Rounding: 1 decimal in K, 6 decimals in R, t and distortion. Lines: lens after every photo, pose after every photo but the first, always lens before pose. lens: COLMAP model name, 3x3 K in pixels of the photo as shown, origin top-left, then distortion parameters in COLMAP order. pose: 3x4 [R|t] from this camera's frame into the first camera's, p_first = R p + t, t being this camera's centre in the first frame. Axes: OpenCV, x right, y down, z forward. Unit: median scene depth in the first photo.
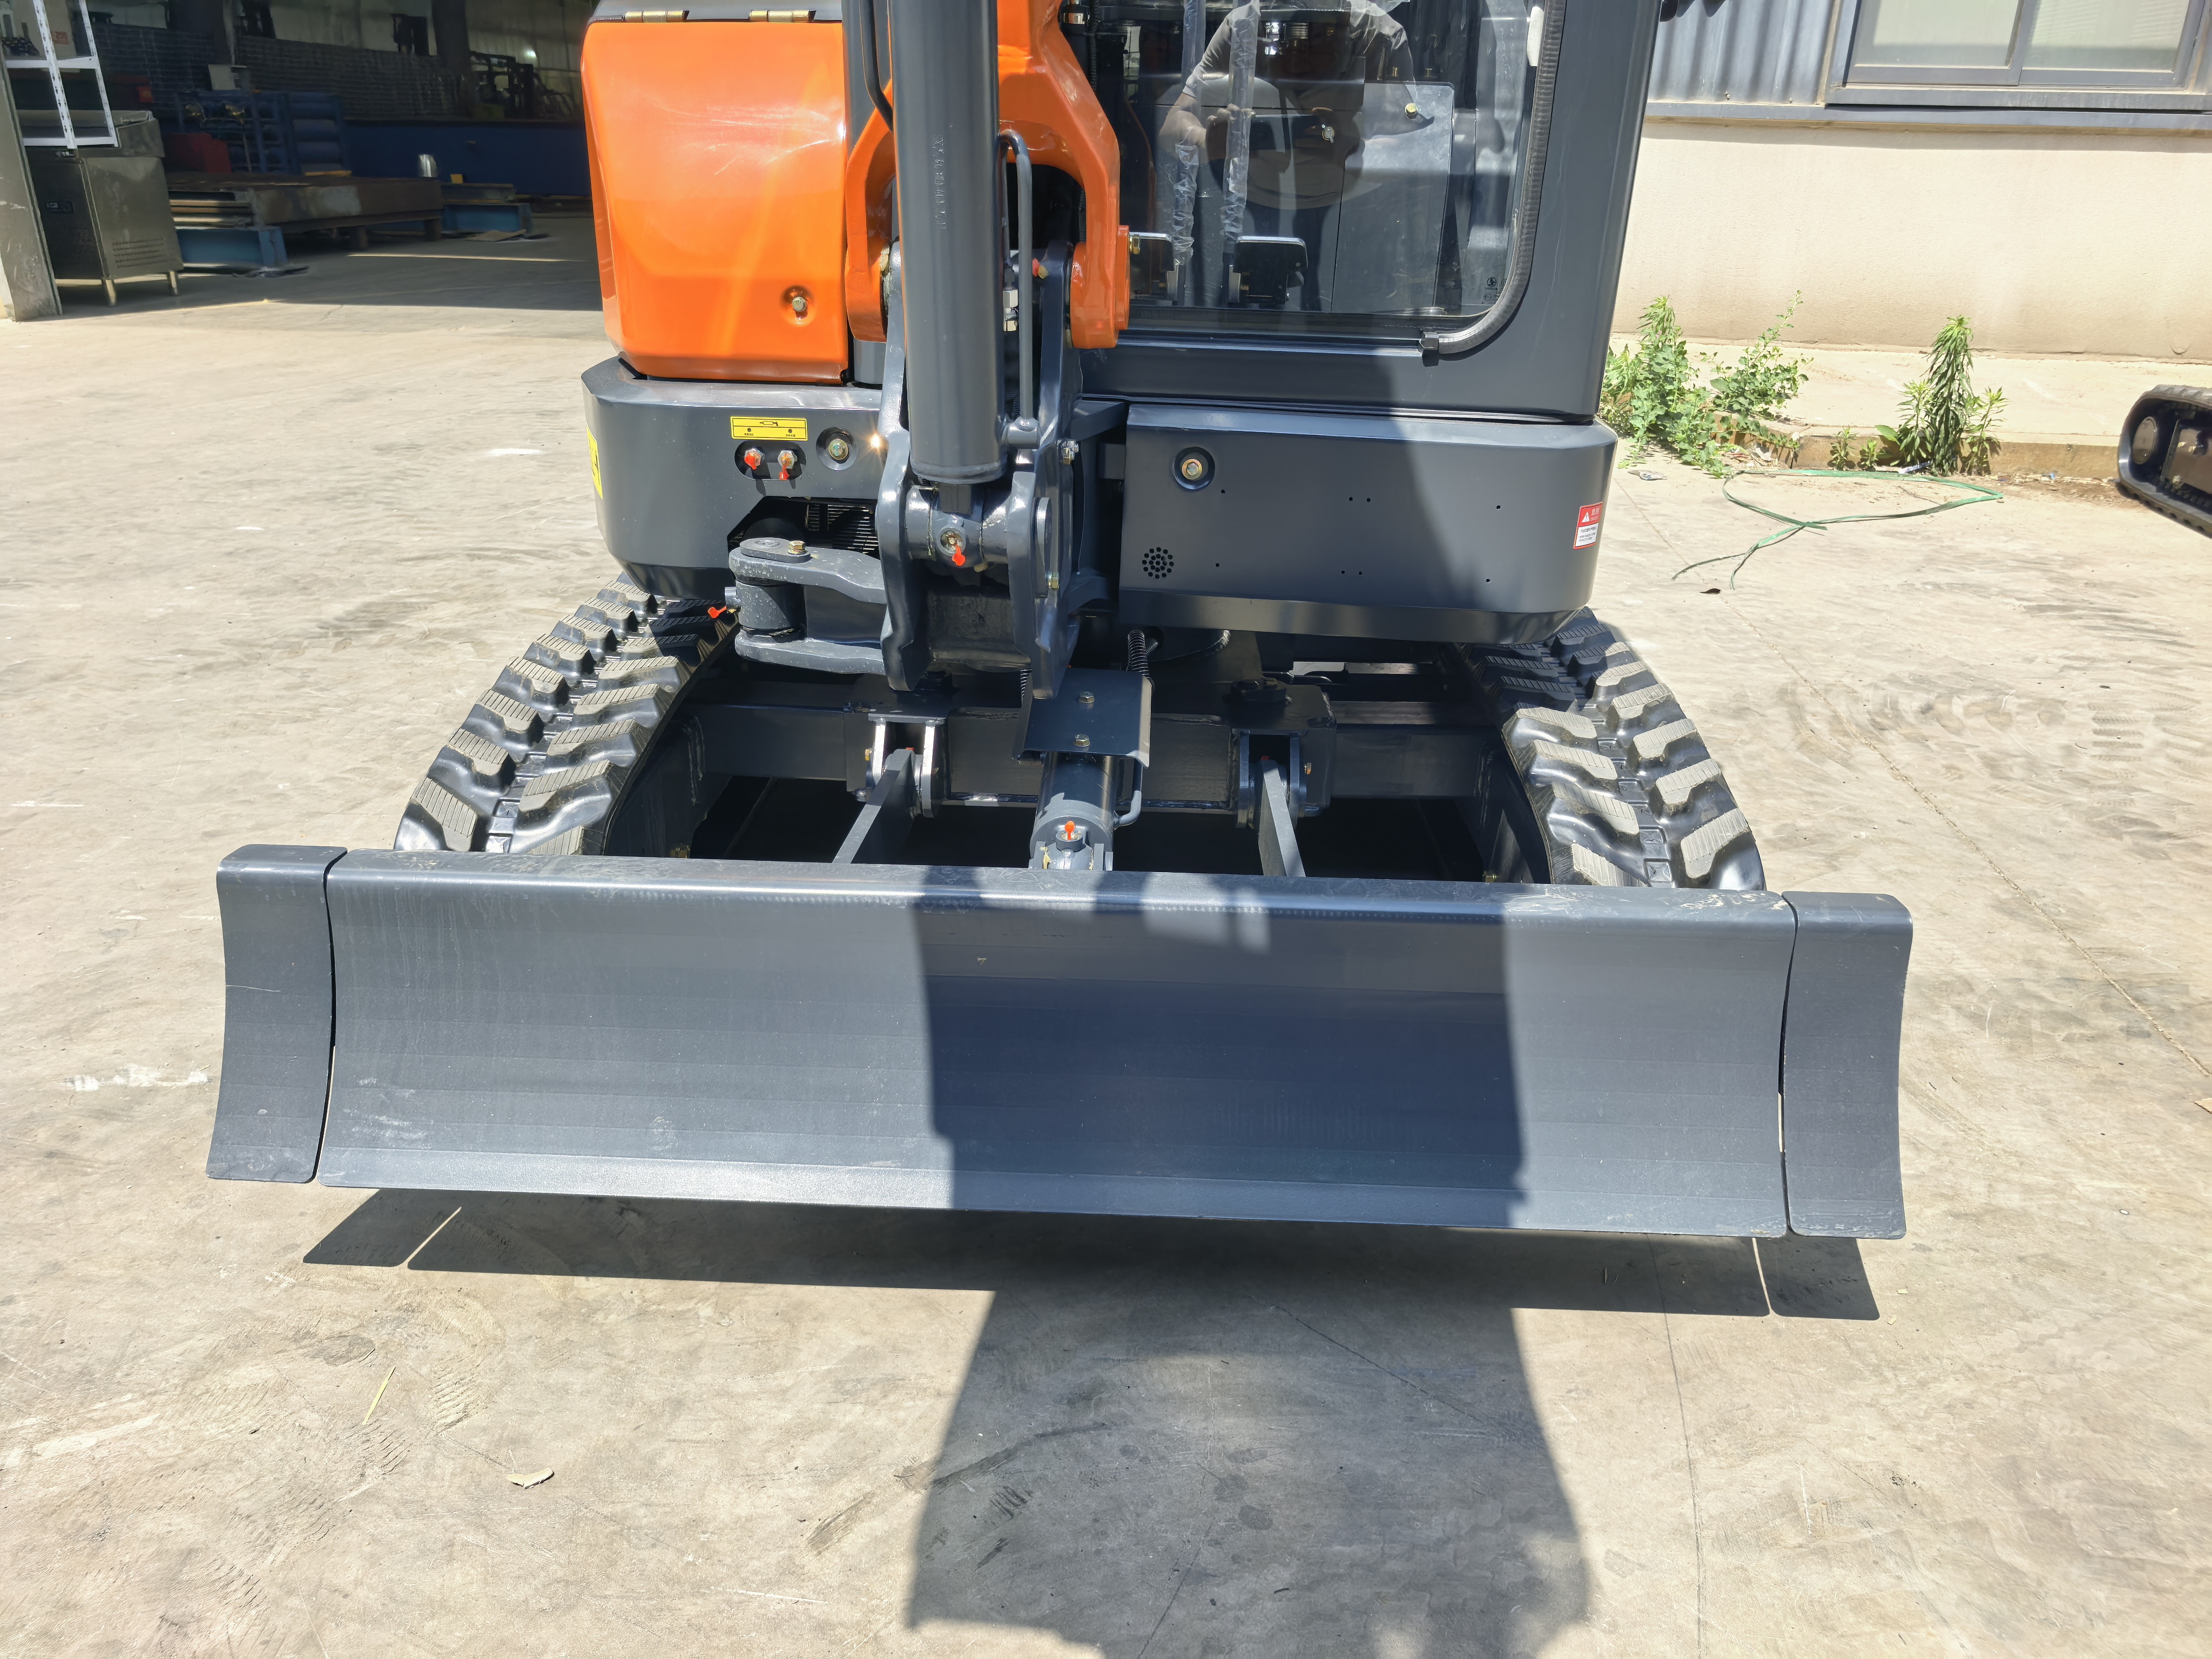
lens RADIAL K [[1607.8, 0, 1106.0], [0, 1607.8, 829.5], [0, 0, 1]] dist [0.001689, -0.001480]
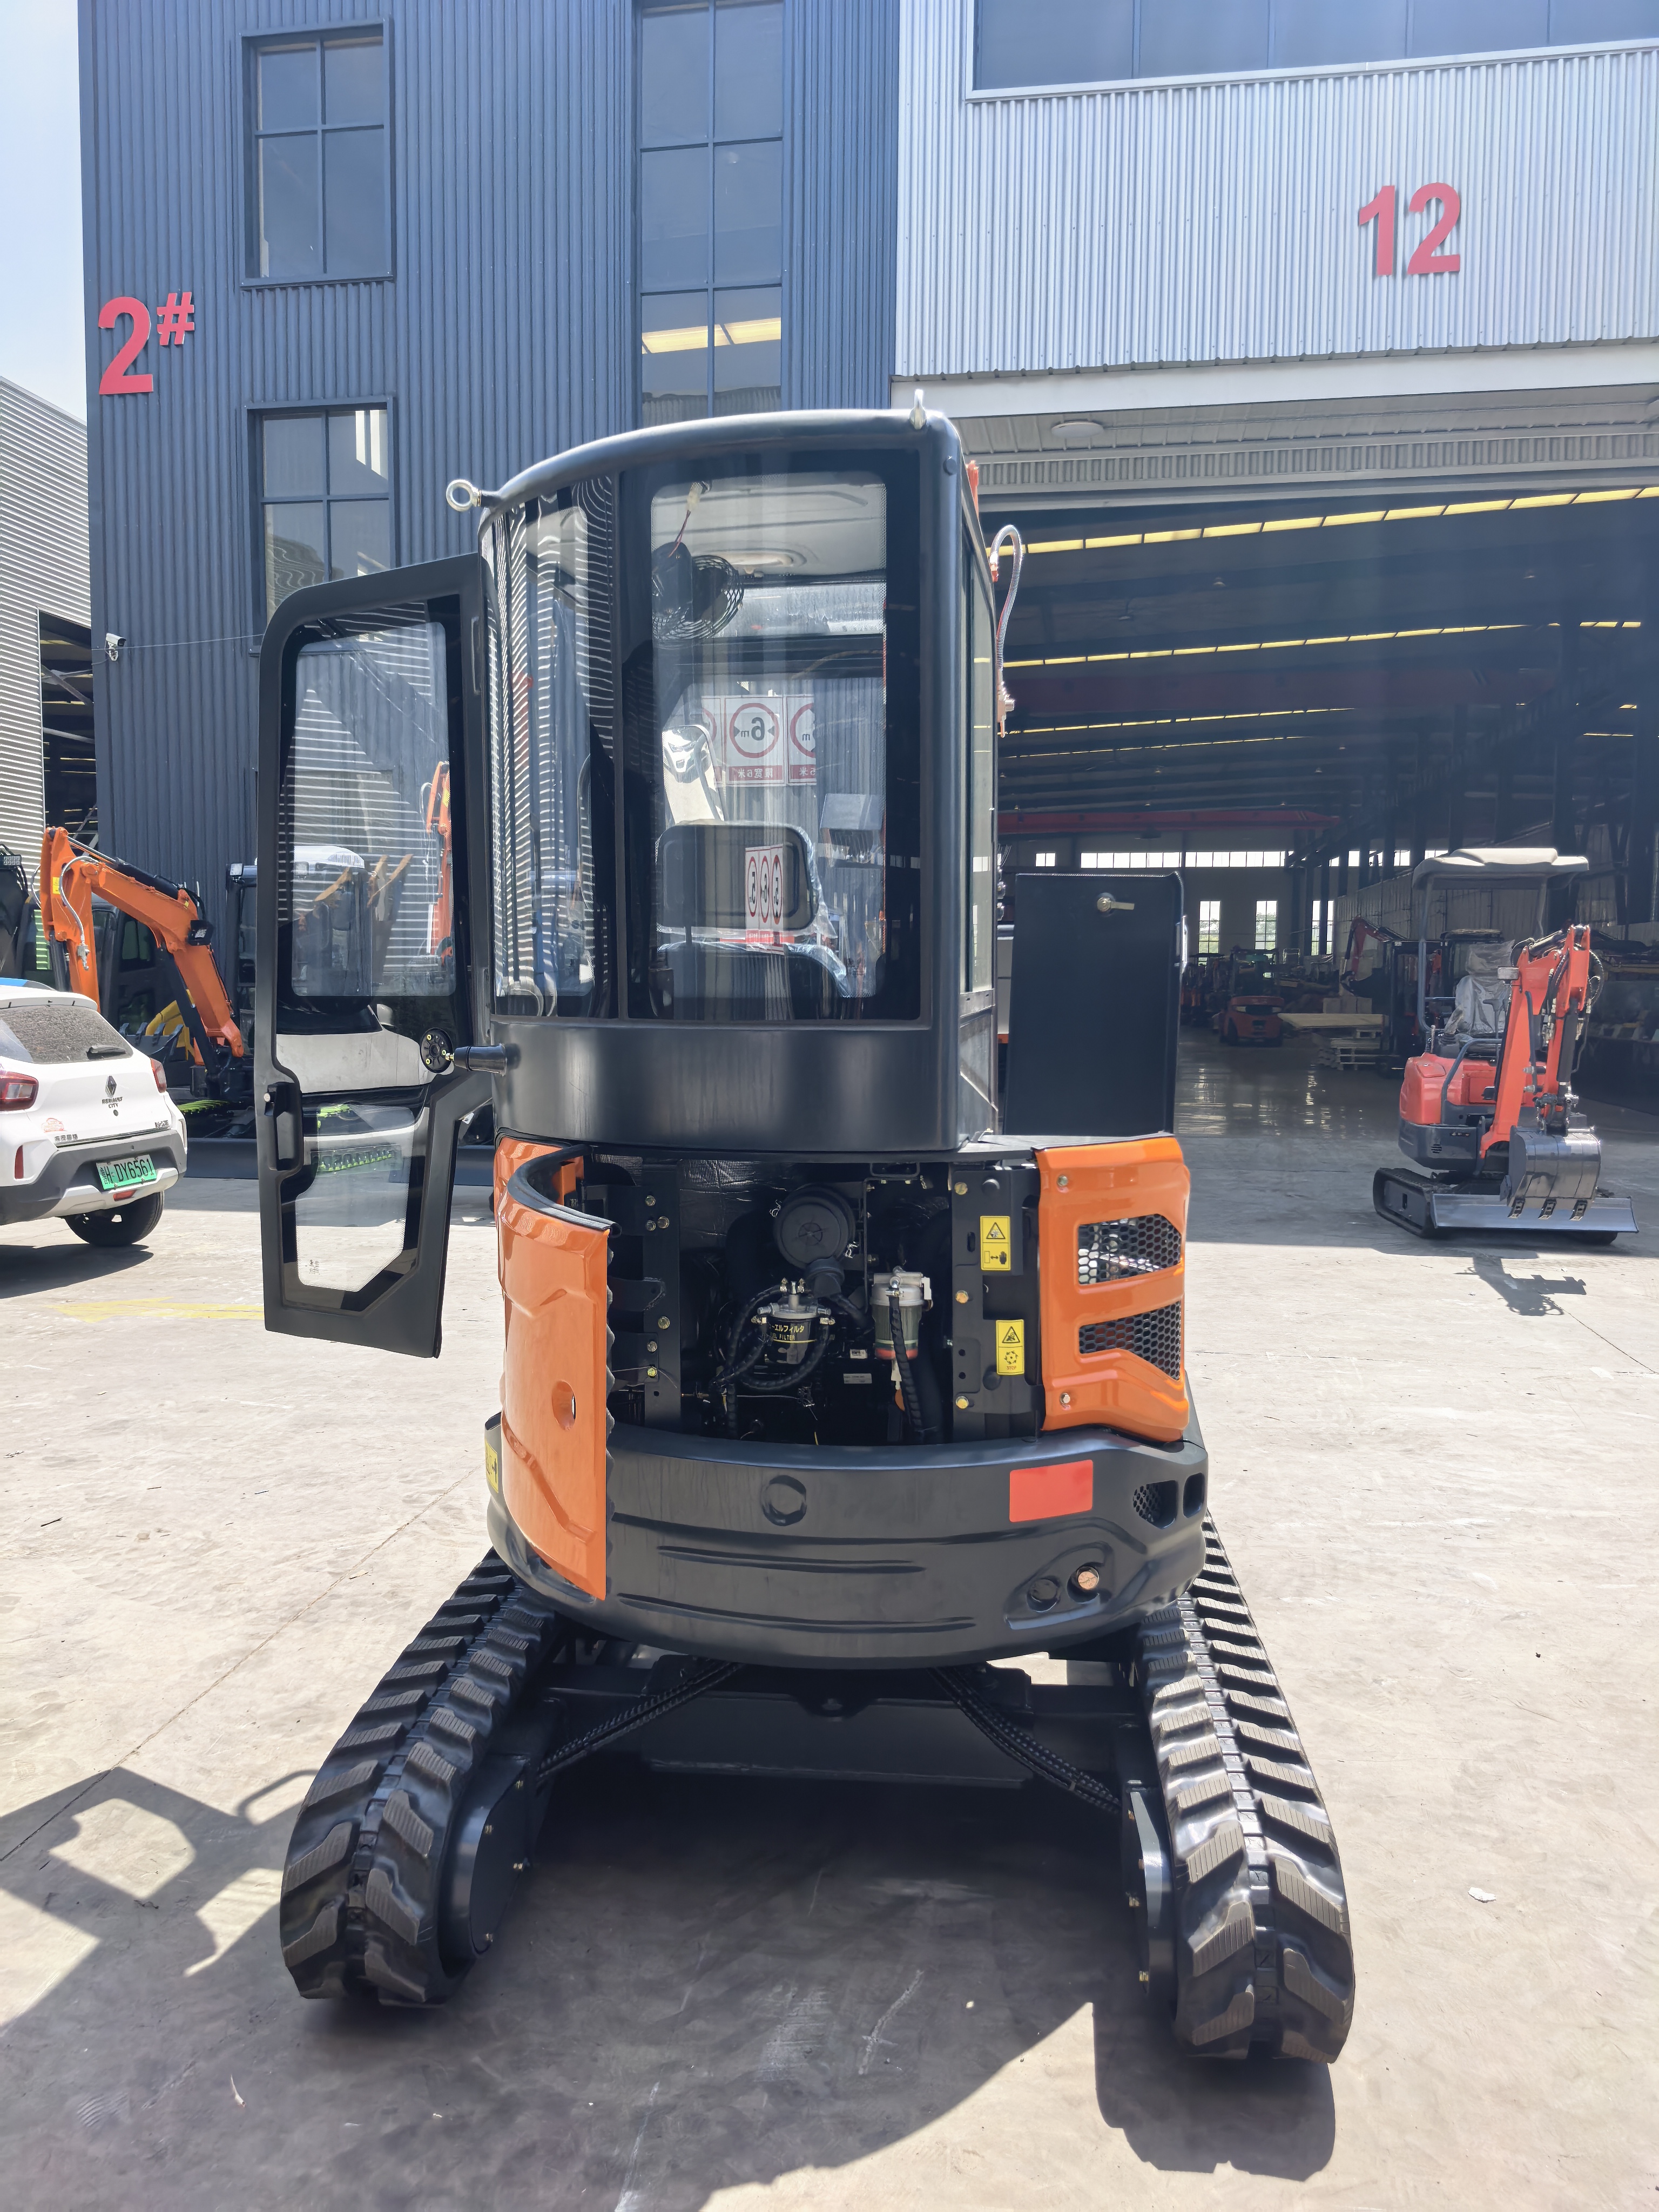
lens RADIAL K [[1581.3, 0, 834.1], [0, 1581.3, 1102.1], [0, 0, 1]] dist [0.034730, -0.039937]
pose [[-0.997583, -0.026287, 0.064327, -0.083553], [0.006982, 0.883088, 0.469155, -1.438565], [-0.069139, 0.468470, -0.880770, 2.612622]]
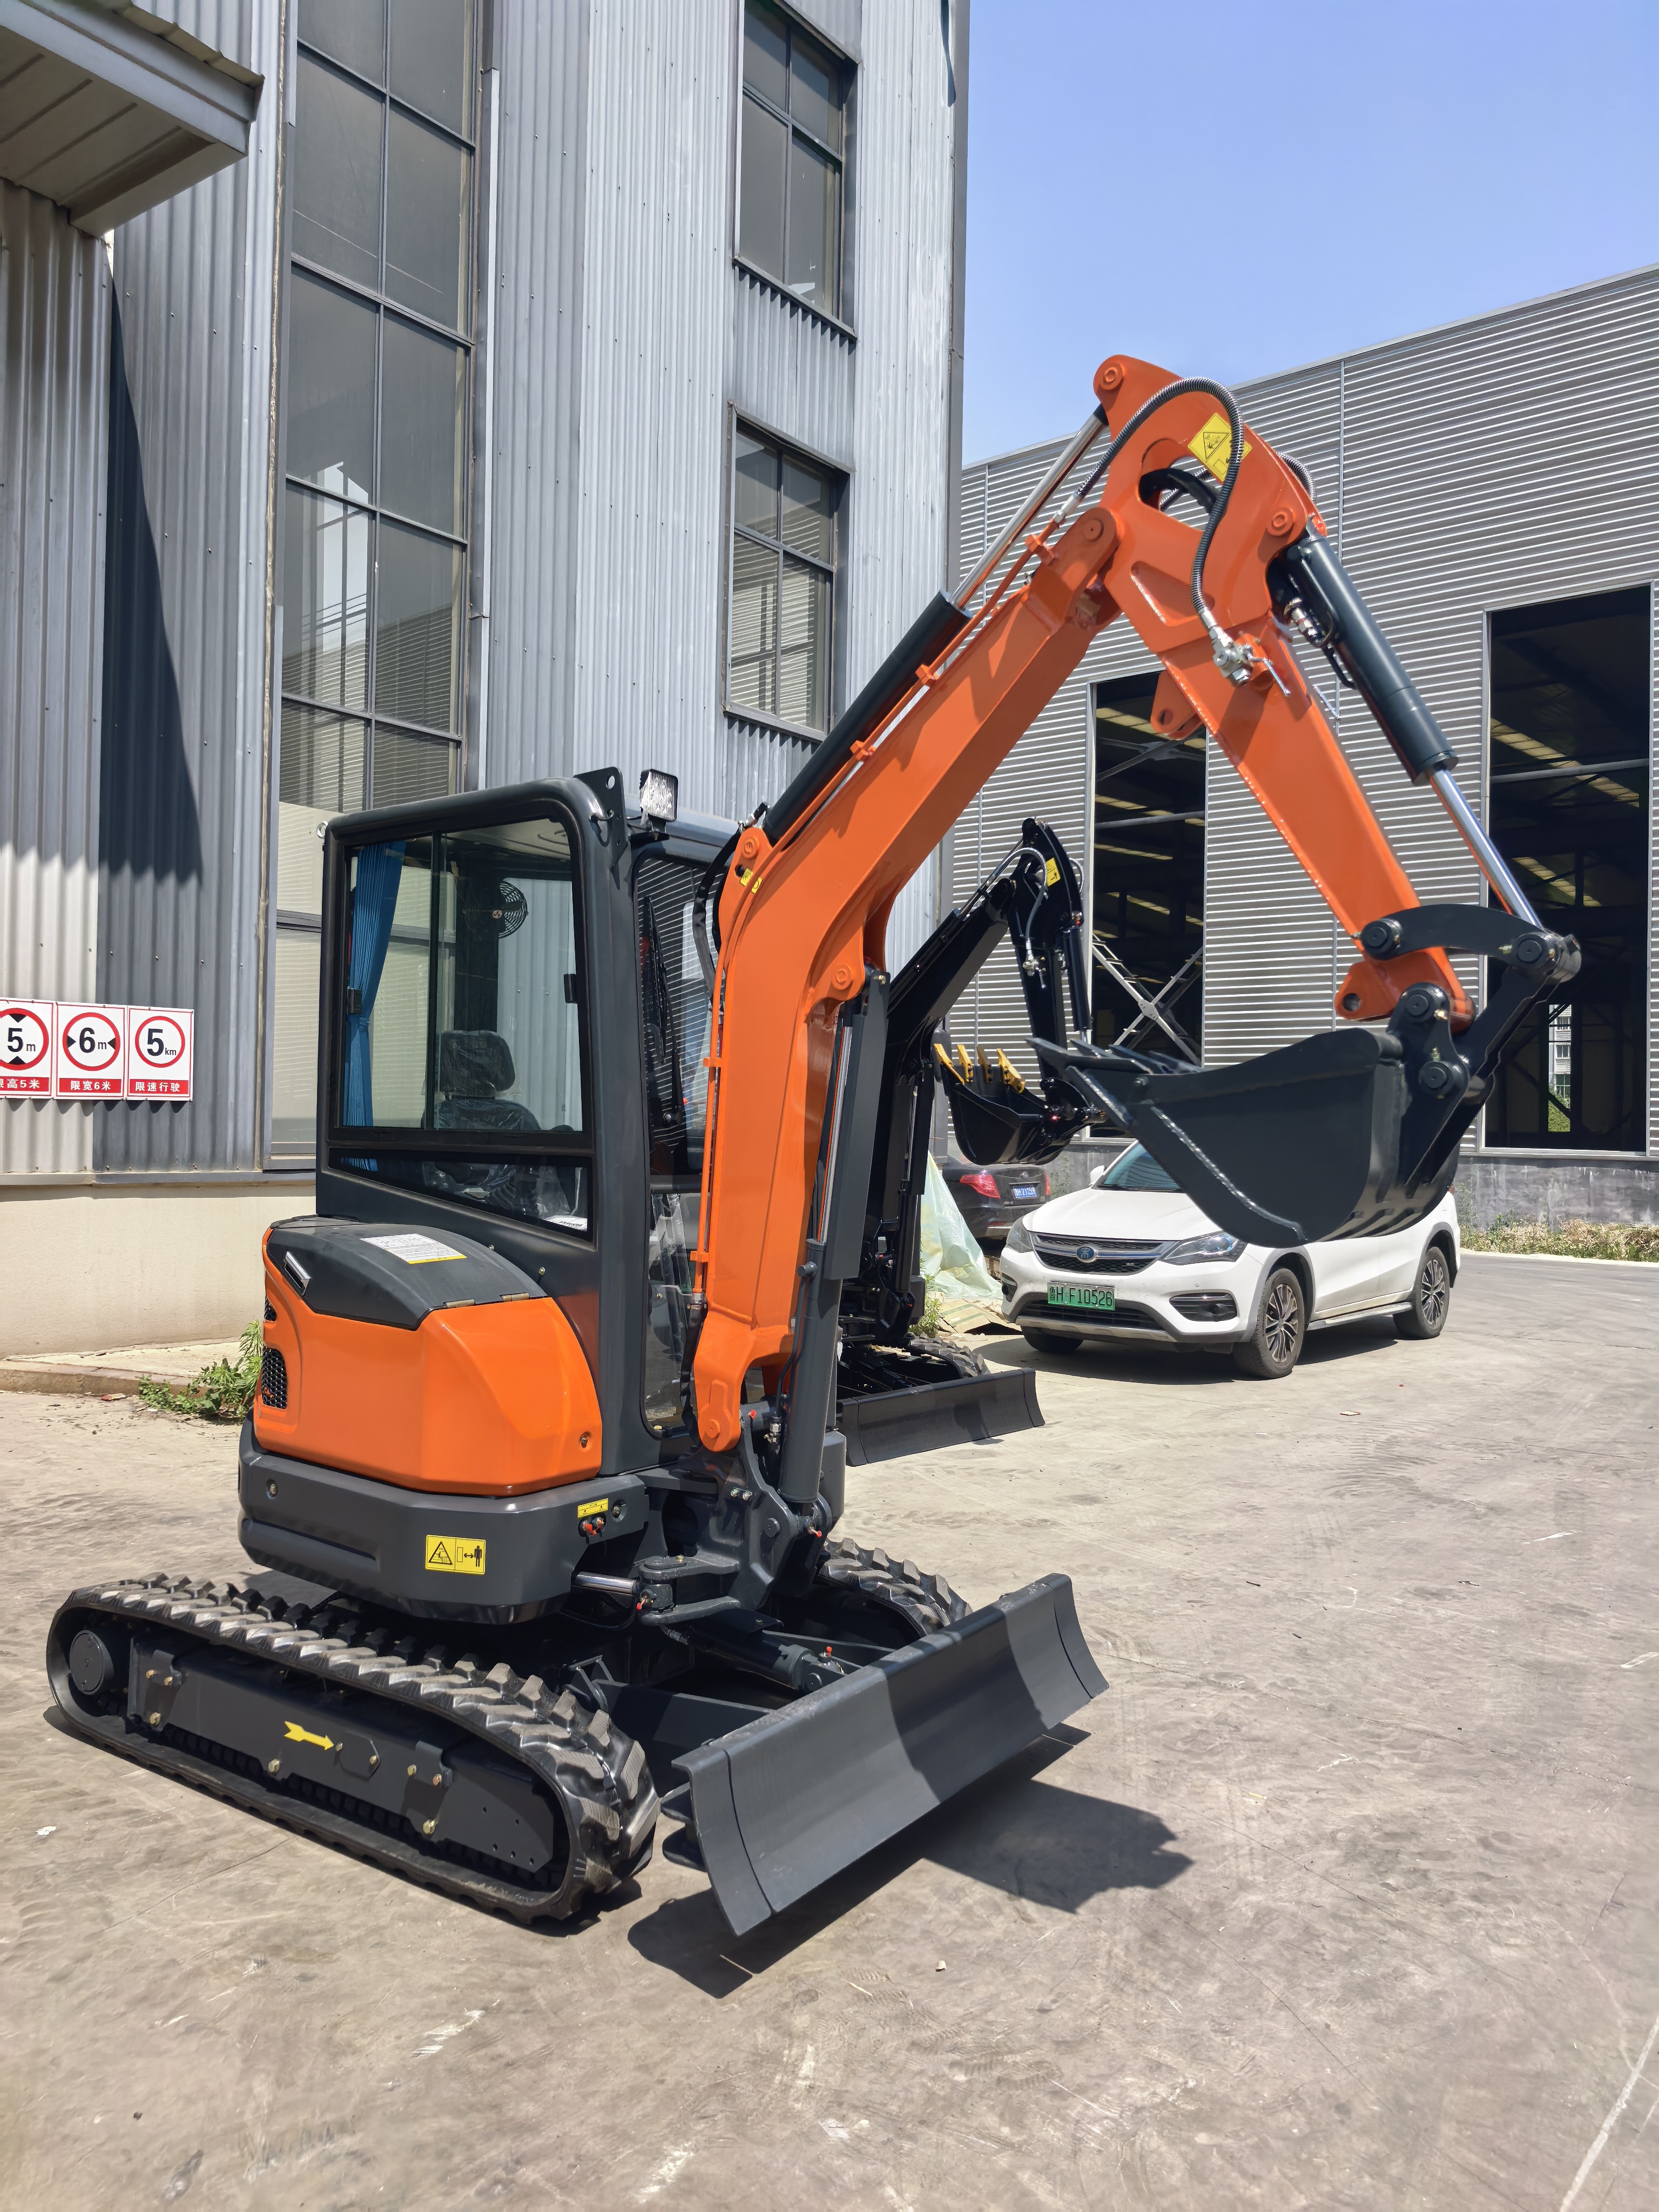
lens RADIAL K [[1581.0, 0, 827.3], [0, 1581.0, 1100.4], [0, 0, 1]] dist [0.027099, -0.030199]
pose [[0.542132, 0.002412, 0.840290, -1.643521], [0.325720, 0.921210, -0.212790, -0.208083], [-0.774597, 0.389059, 0.498631, -0.325884]]
